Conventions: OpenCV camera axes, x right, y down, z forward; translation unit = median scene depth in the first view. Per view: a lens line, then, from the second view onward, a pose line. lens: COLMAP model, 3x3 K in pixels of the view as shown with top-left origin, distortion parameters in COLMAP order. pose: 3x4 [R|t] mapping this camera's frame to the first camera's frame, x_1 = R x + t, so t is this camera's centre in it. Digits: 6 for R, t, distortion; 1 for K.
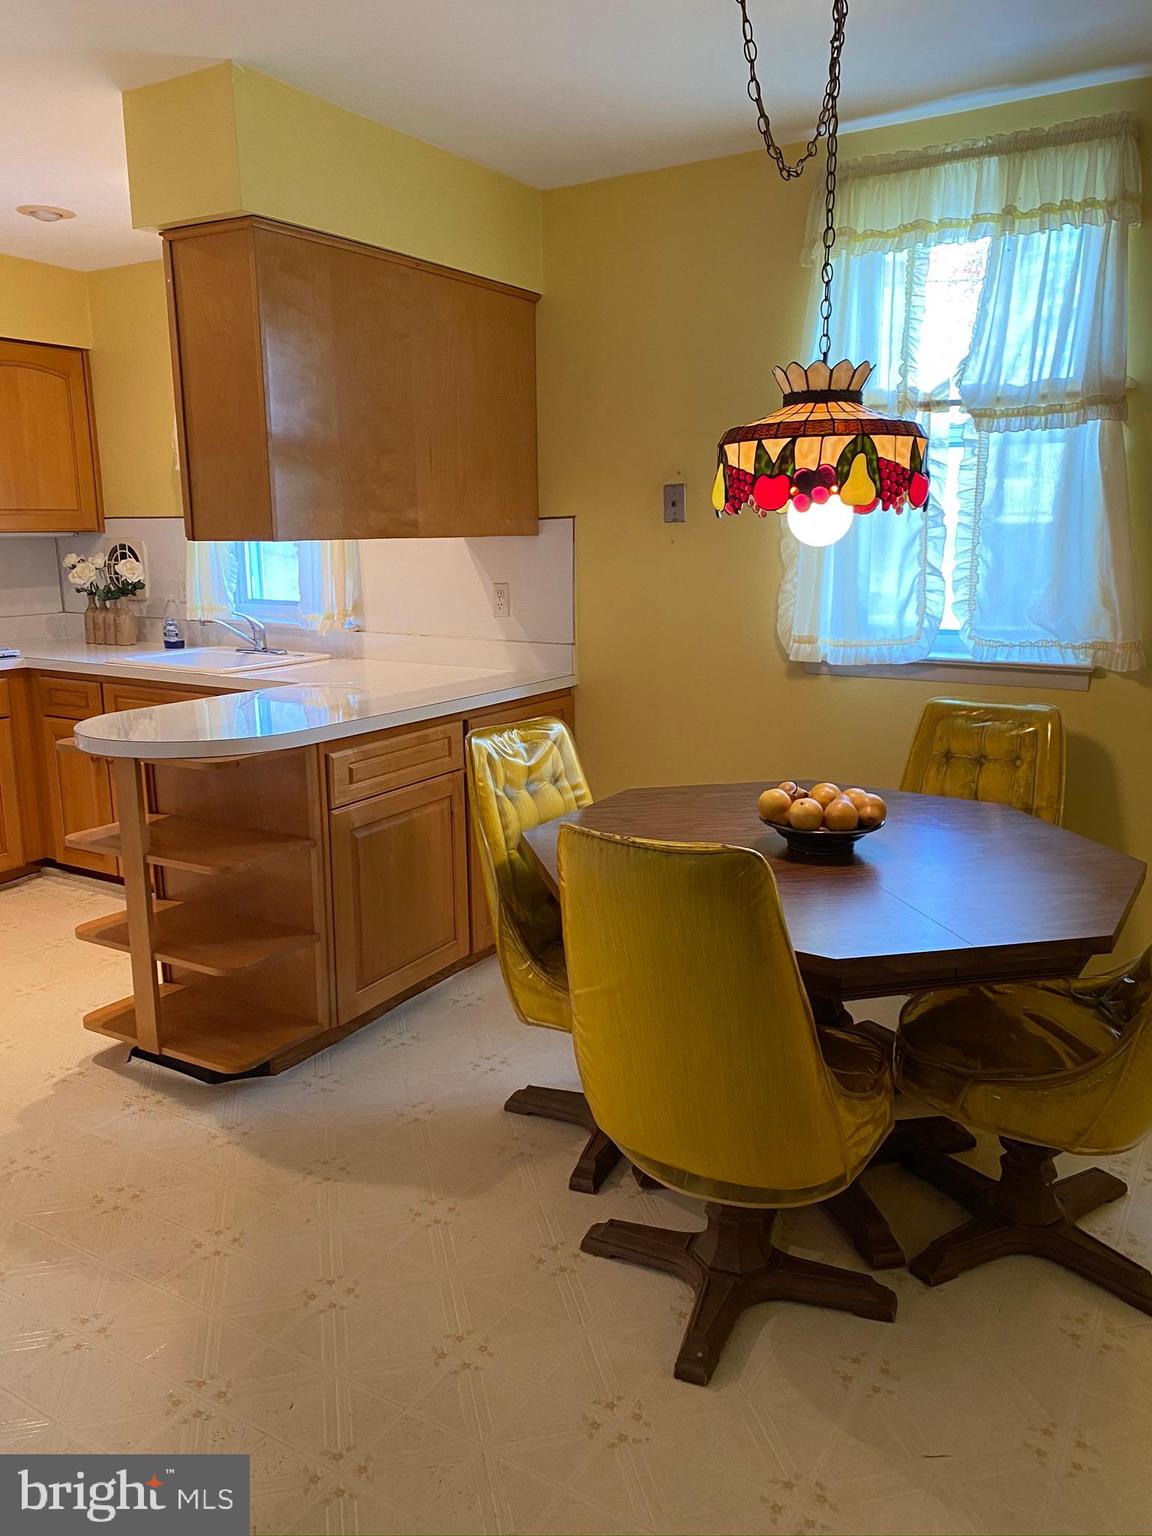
lens RADIAL K [[1161.5, 0, 577.7], [0, 1161.5, 762.7], [0, 0, 1]] dist [0.095291, -0.112587]
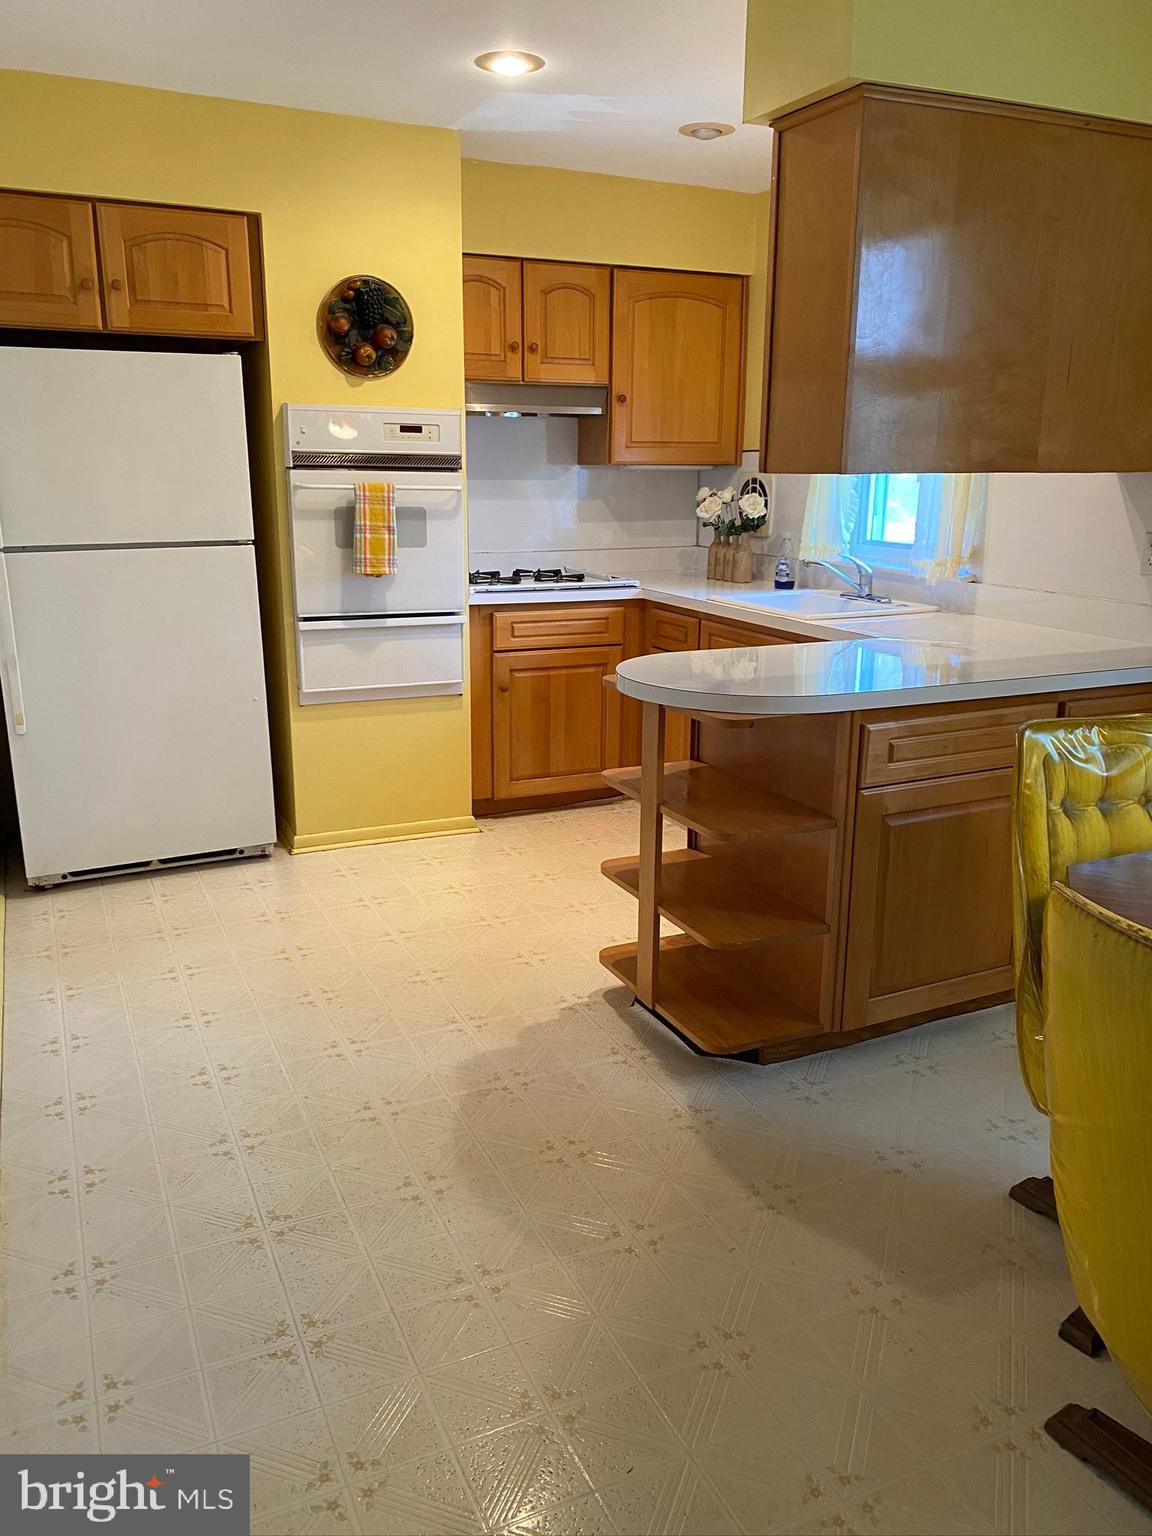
lens RADIAL K [[1161.5, 0, 577.7], [0, 1161.5, 762.7], [0, 0, 1]] dist [0.095291, -0.112587]
pose [[0.835558, 0.151044, -0.528231, 0.065727], [-0.124532, 0.988510, 0.085673, -0.026065], [0.535102, -0.005803, 0.844767, 0.150305]]
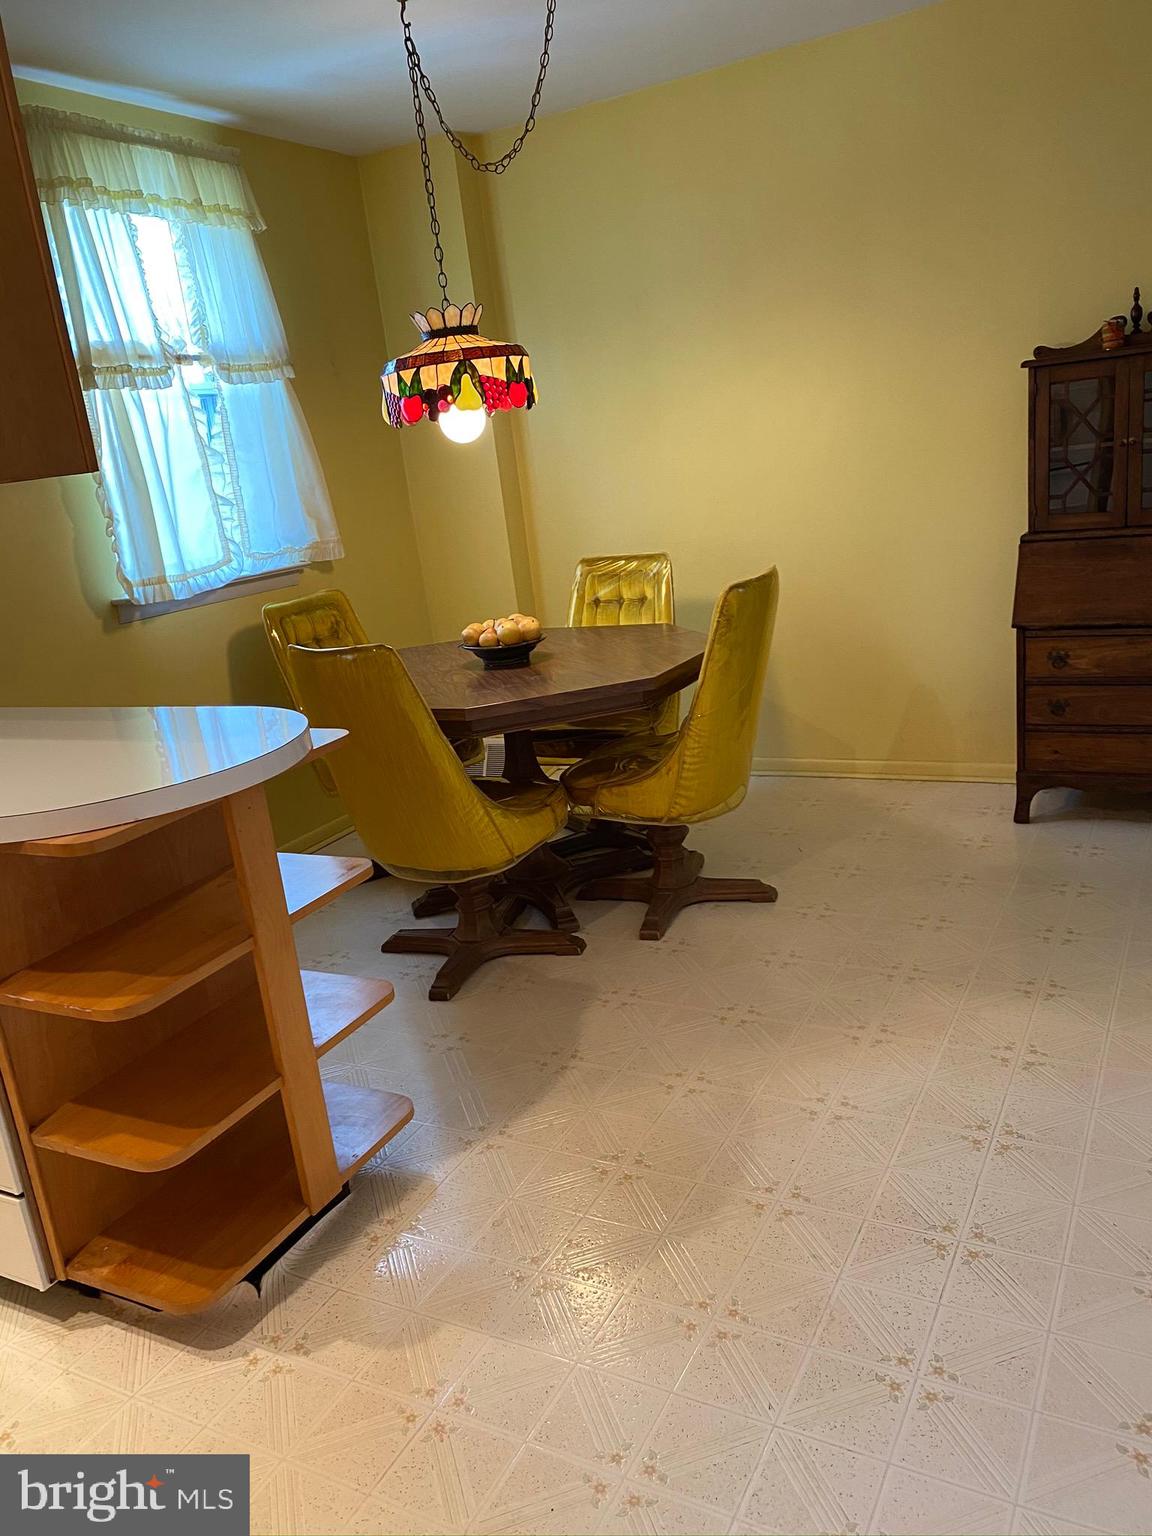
lens RADIAL K [[1161.5, 0, 577.7], [0, 1161.5, 762.7], [0, 0, 1]] dist [0.095291, -0.112587]
pose [[-0.054401, -0.246292, 0.967668, -0.925506], [0.315380, 0.915256, 0.250682, -0.109251], [-0.947405, 0.318821, 0.027885, 0.725747]]
